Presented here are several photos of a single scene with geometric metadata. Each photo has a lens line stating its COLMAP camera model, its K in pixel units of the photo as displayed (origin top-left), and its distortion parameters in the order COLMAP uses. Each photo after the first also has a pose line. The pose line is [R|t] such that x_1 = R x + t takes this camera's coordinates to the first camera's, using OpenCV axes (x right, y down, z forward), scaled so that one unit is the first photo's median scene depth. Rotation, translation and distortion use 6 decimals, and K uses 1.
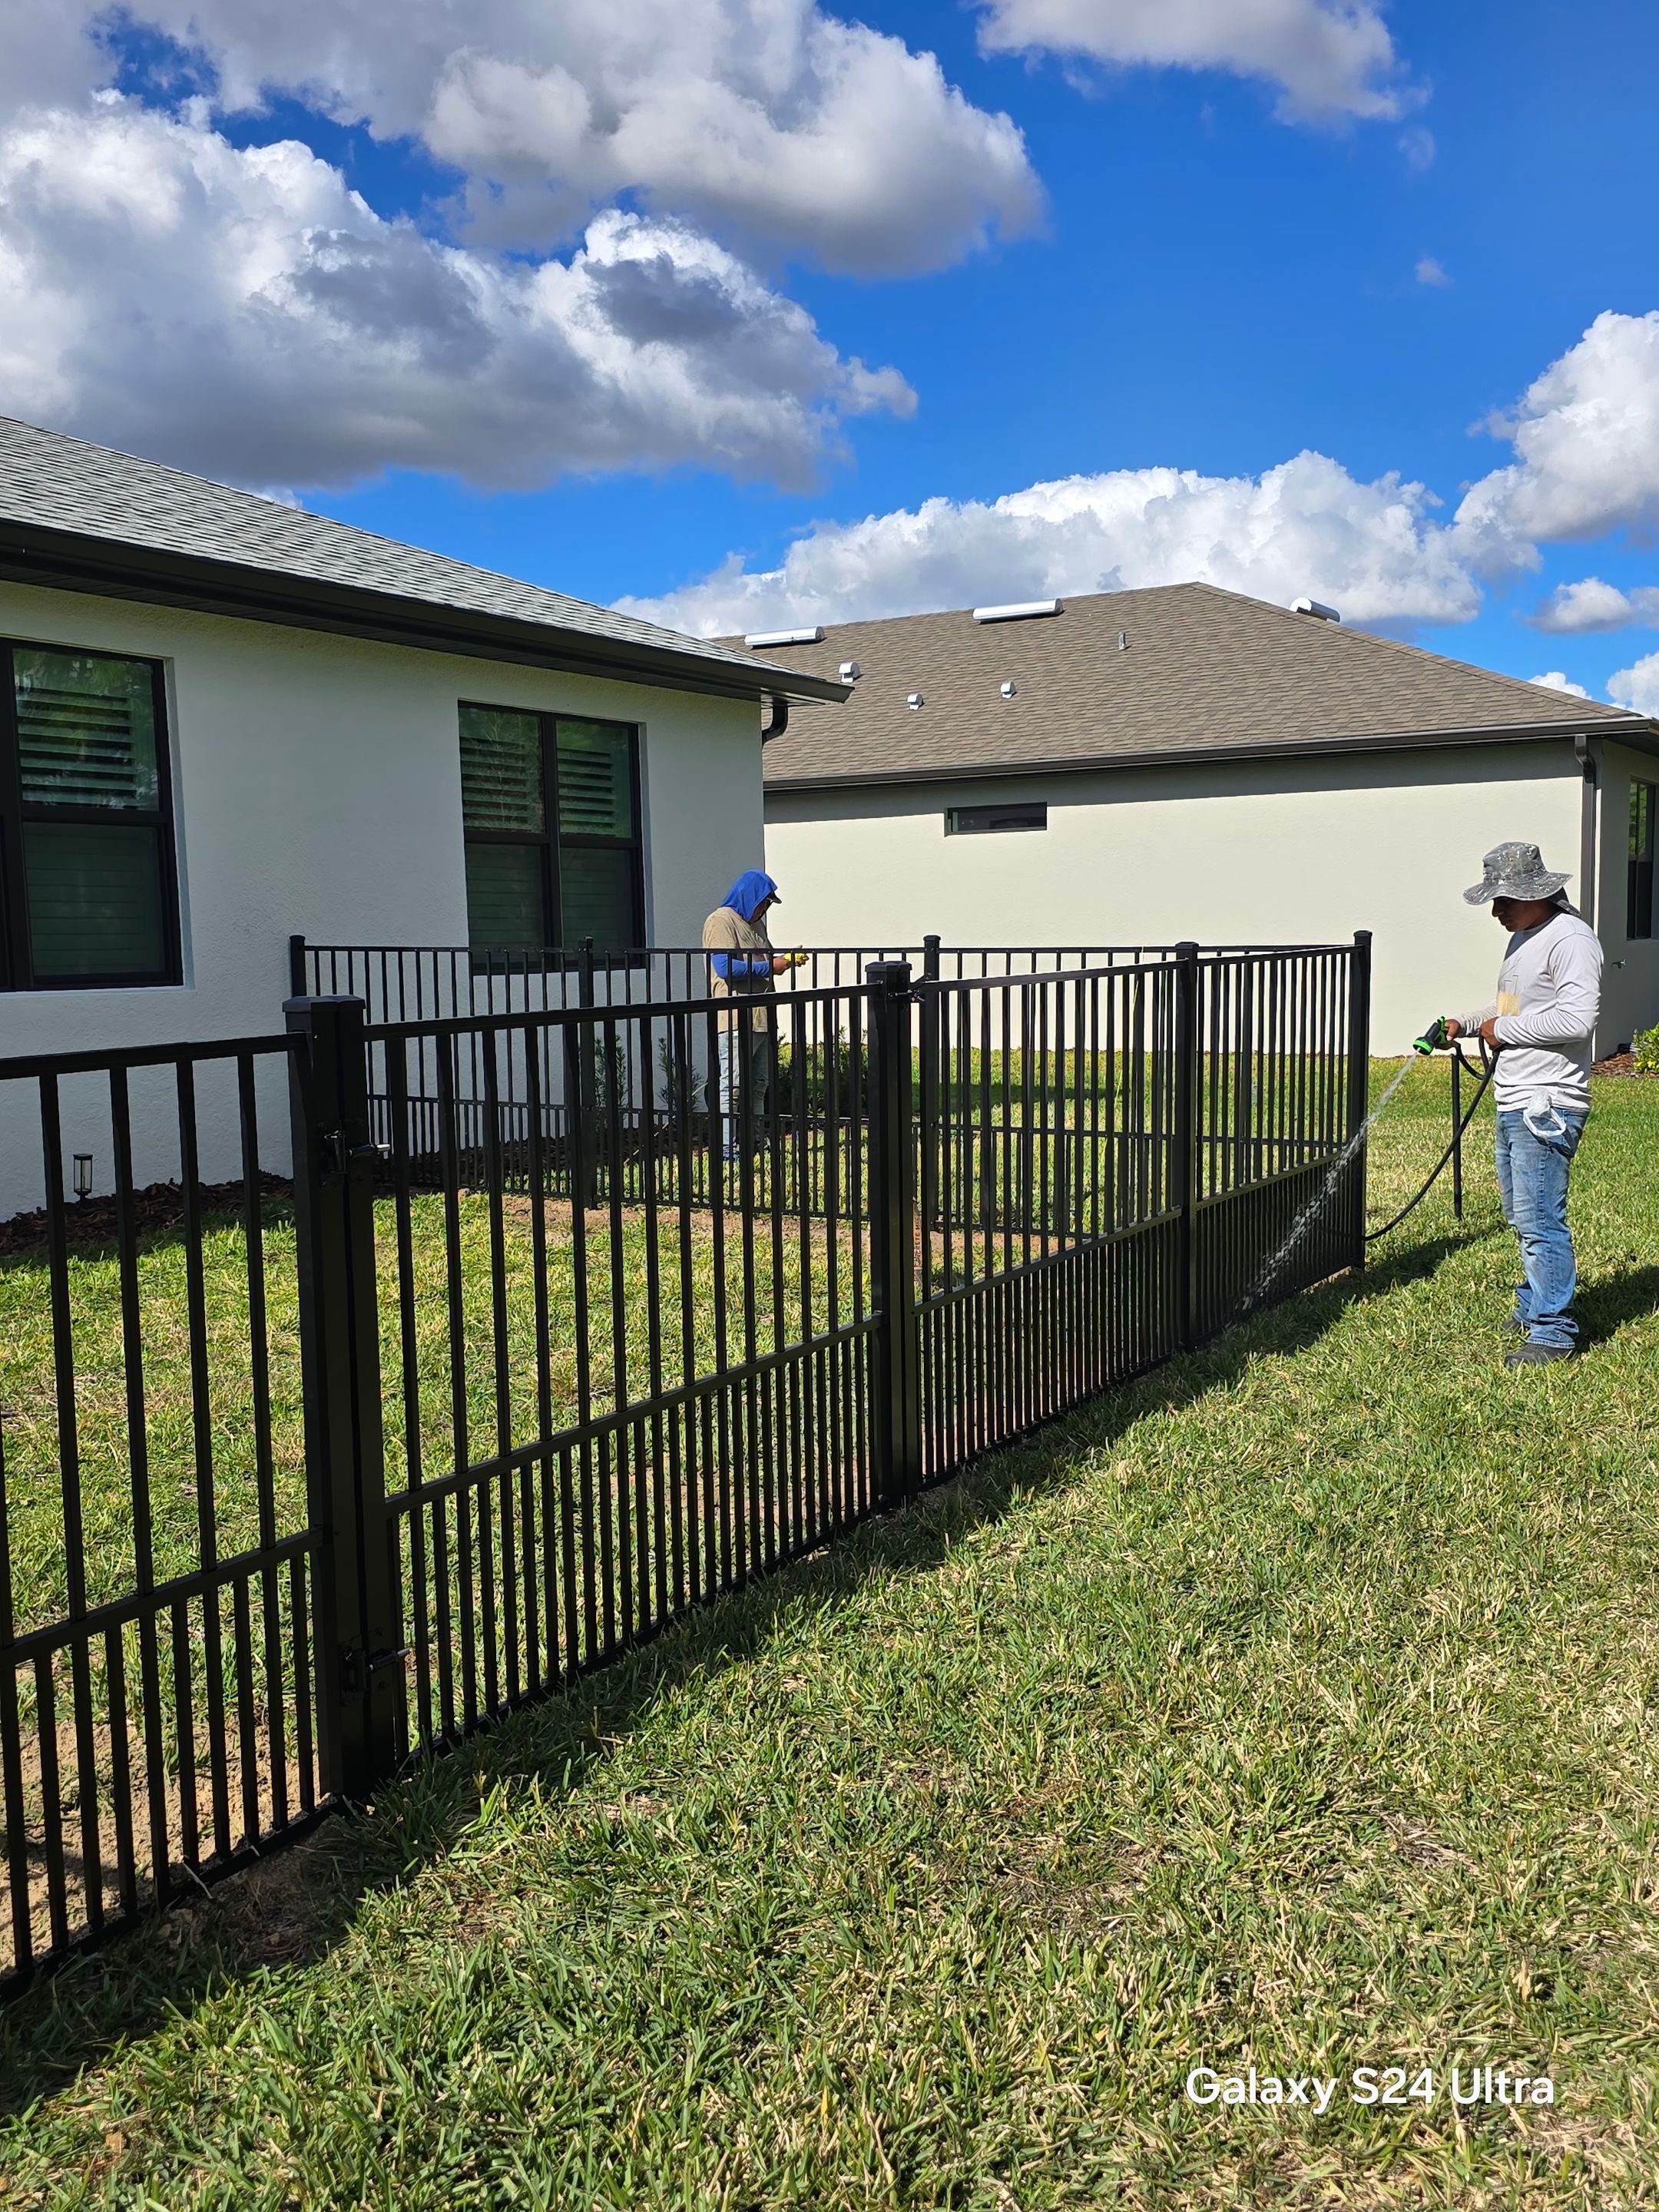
lens RADIAL K [[1960.9, 0, 799.0], [0, 1960.9, 1180.4], [0, 0, 1]] dist [0.056908, -0.077363]
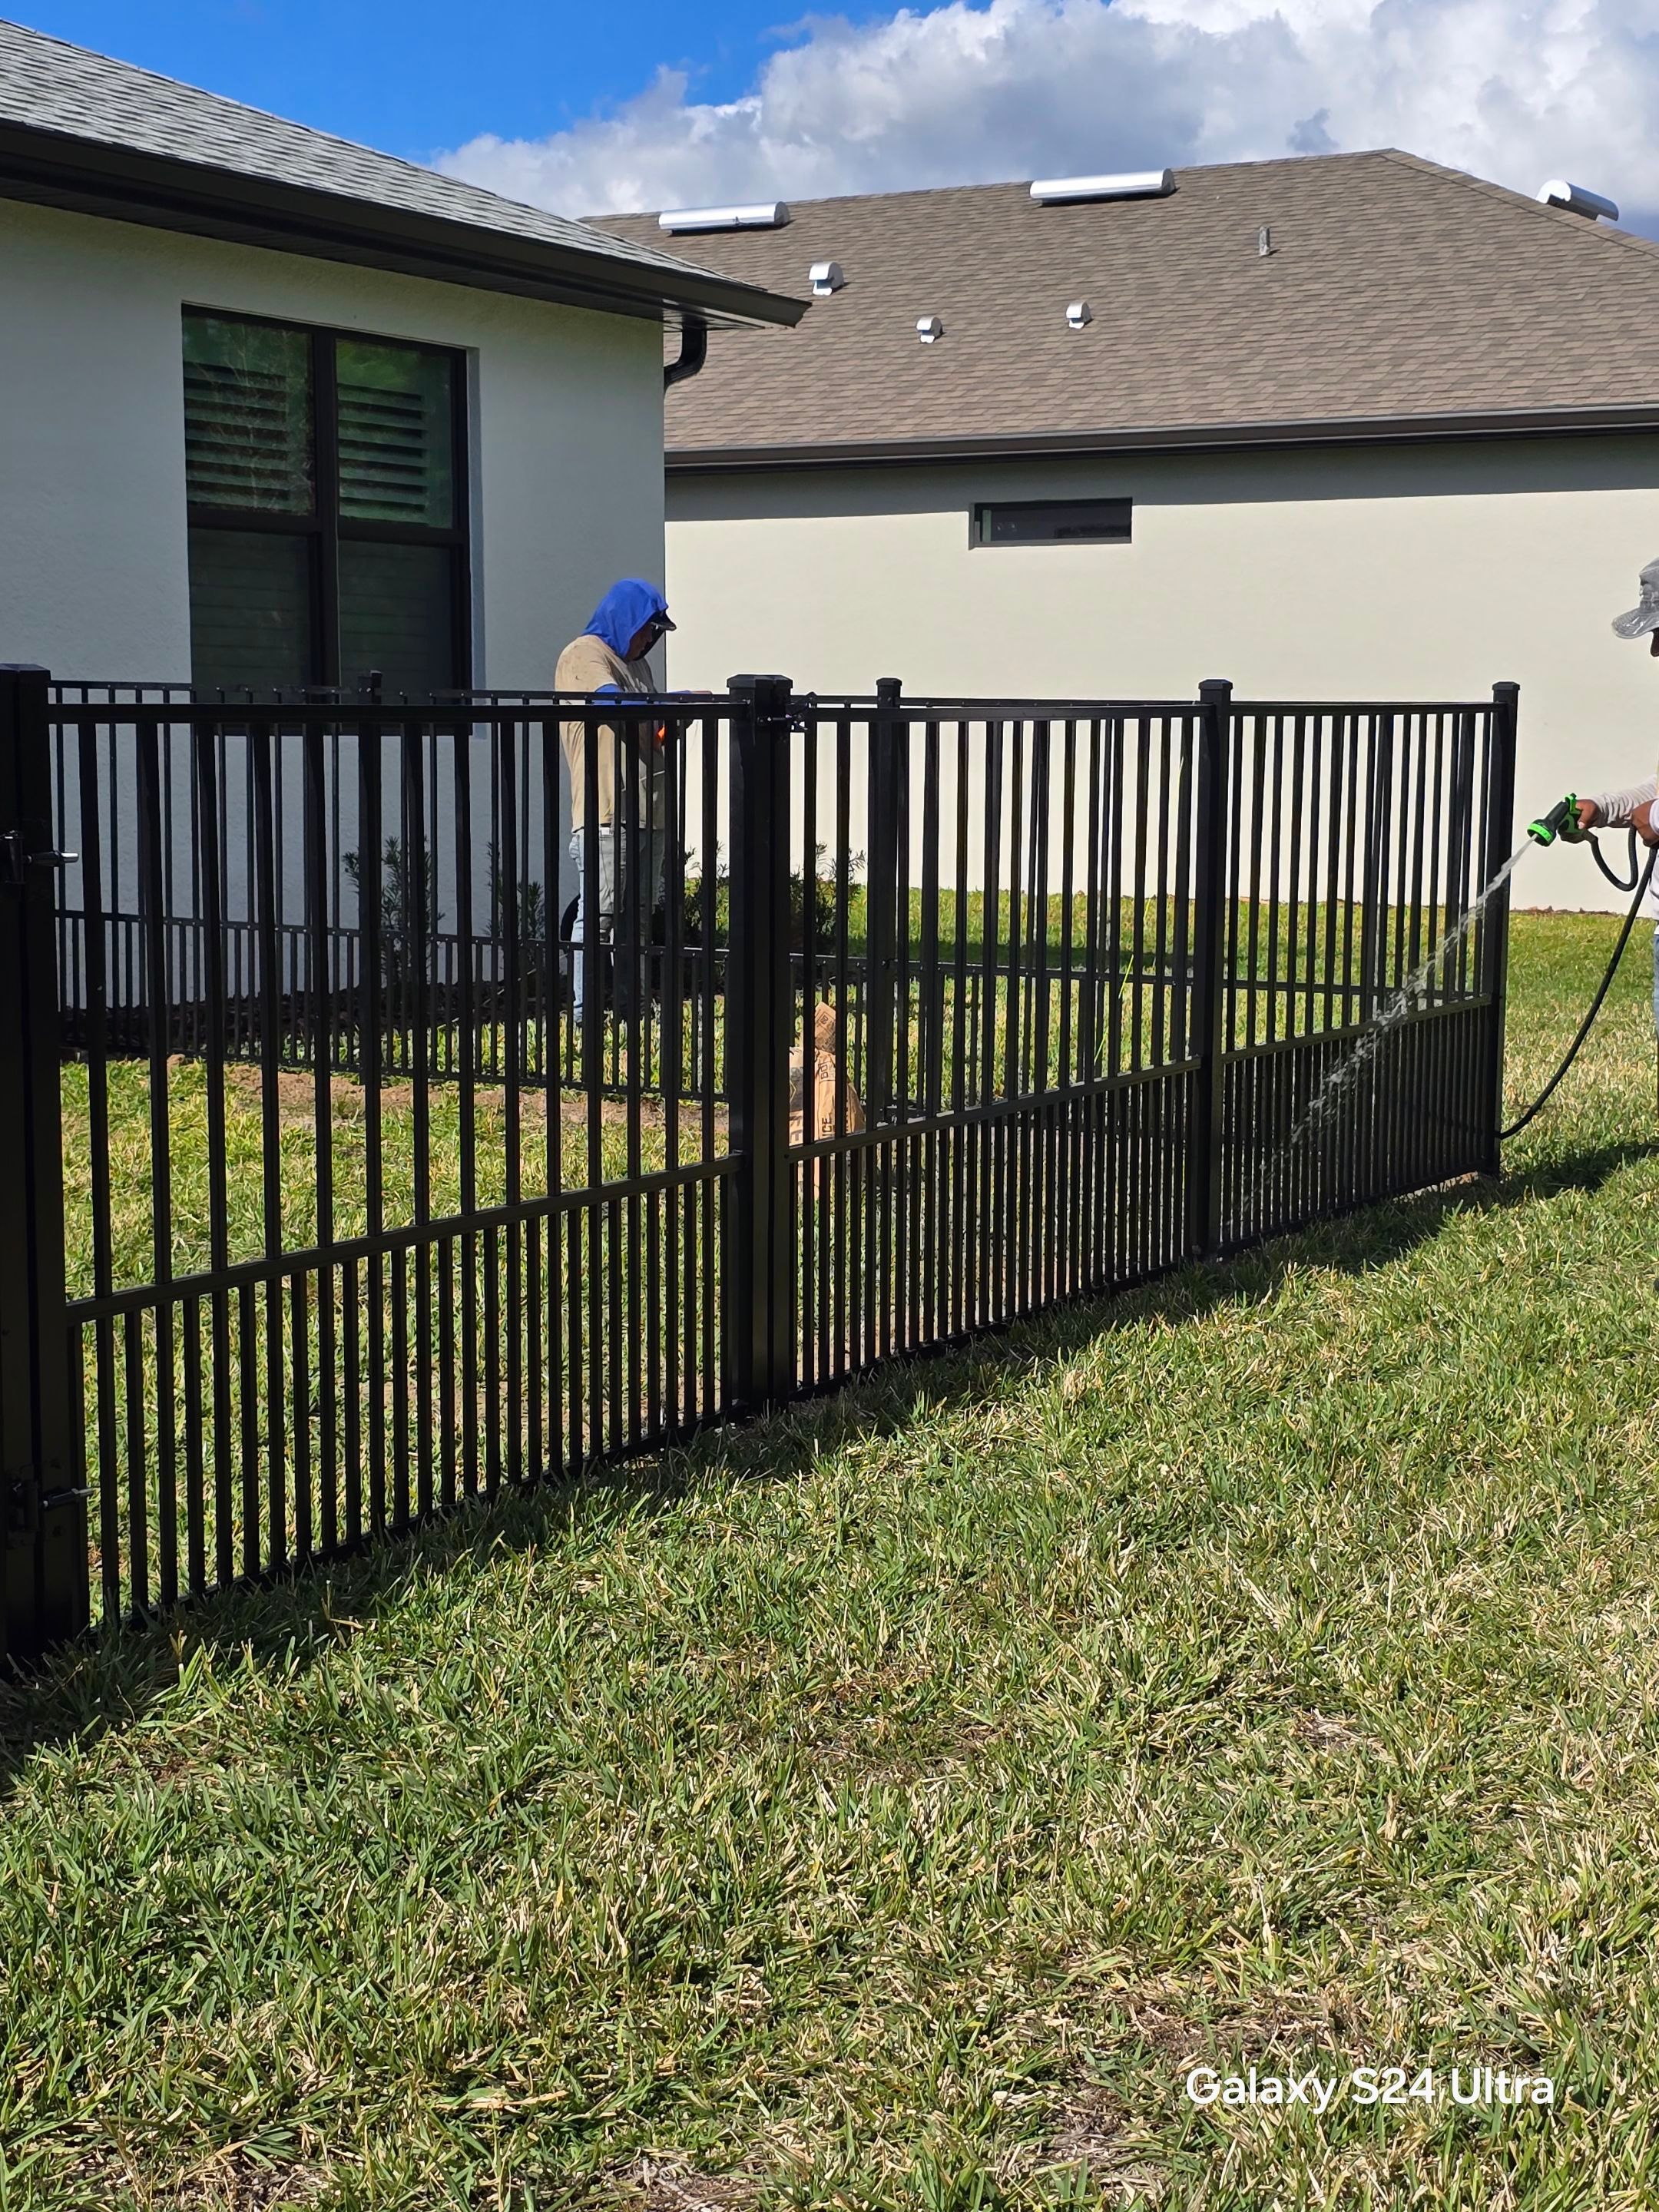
lens RADIAL K [[3359.3, 0, 874.1], [0, 3359.3, 1174.1], [0, 0, 1]] dist [0.130687, -0.449706]
pose [[0.999223, 0.020414, 0.033709, 0.035295], [-0.020639, 0.999767, 0.006335, 0.047547], [-0.033572, -0.007026, 0.999412, -0.192213]]
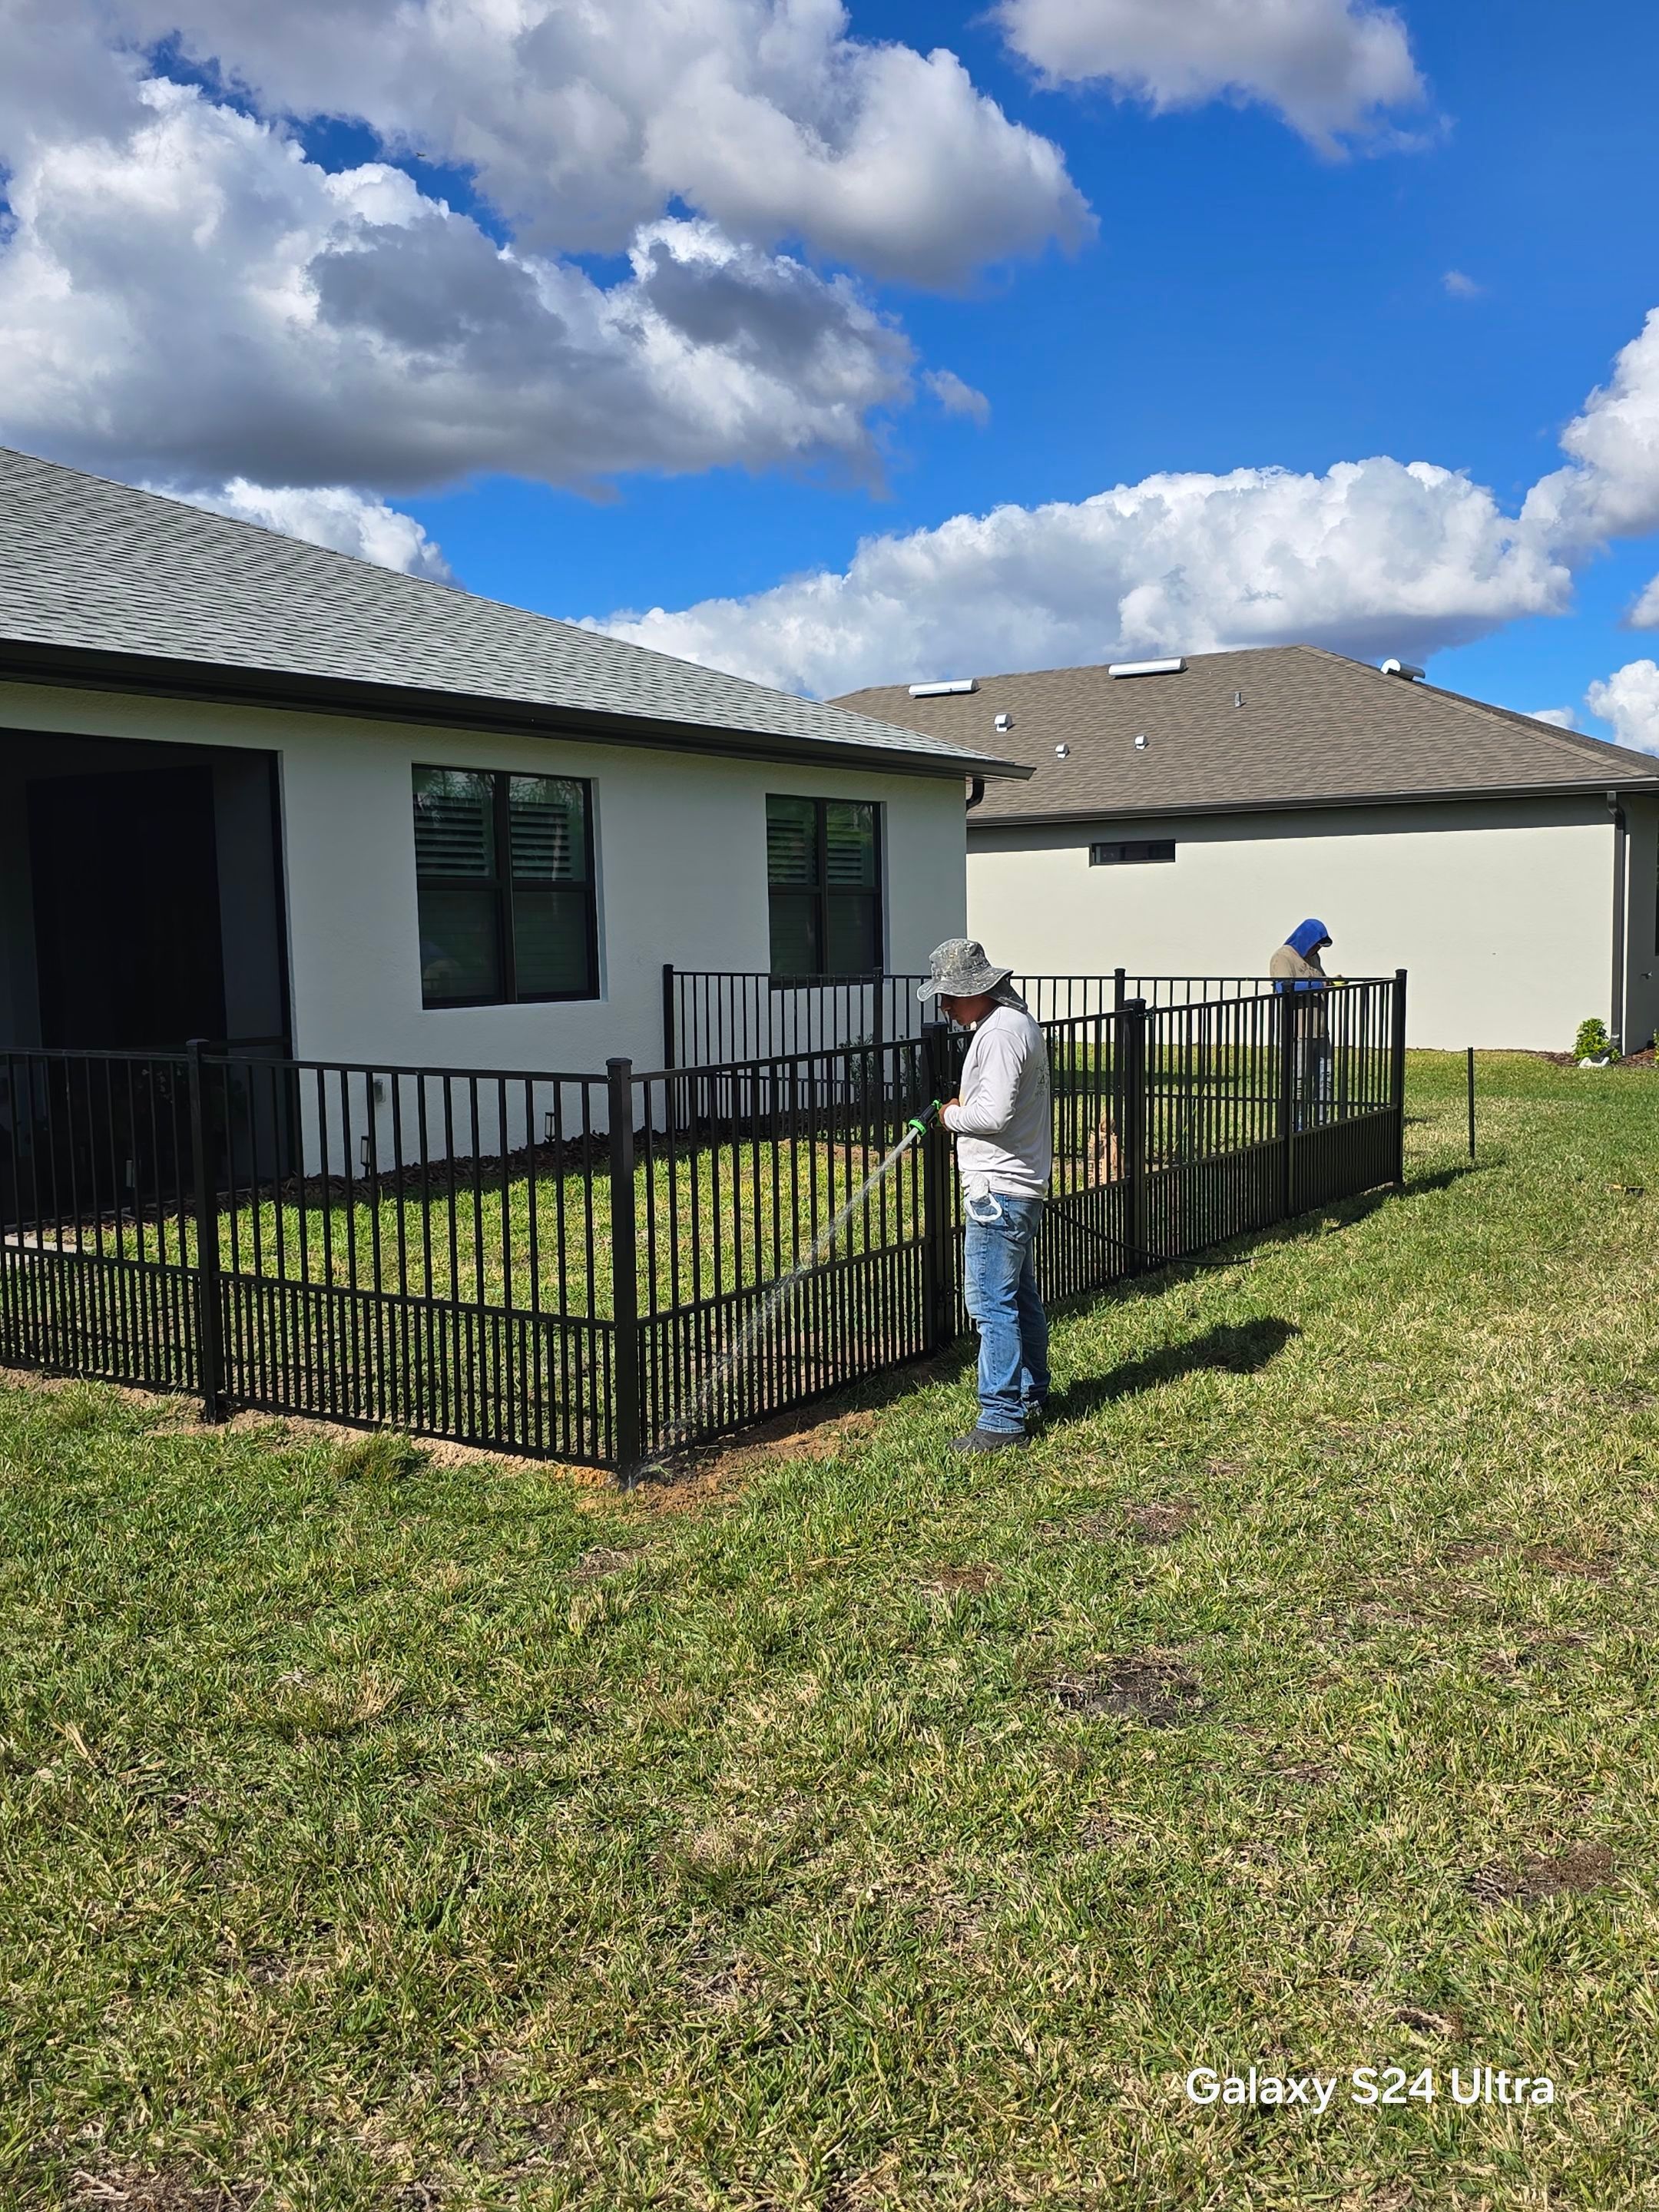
lens RADIAL K [[2081.8, 0, 863.4], [0, 2081.8, 1138.8], [0, 0, 1]] dist [0.073064, -0.084632]
pose [[0.999939, 0.003273, -0.010513, -0.143866], [-0.003503, 0.999755, -0.021863, 0.054561], [0.010439, 0.021899, 0.999706, -0.772869]]
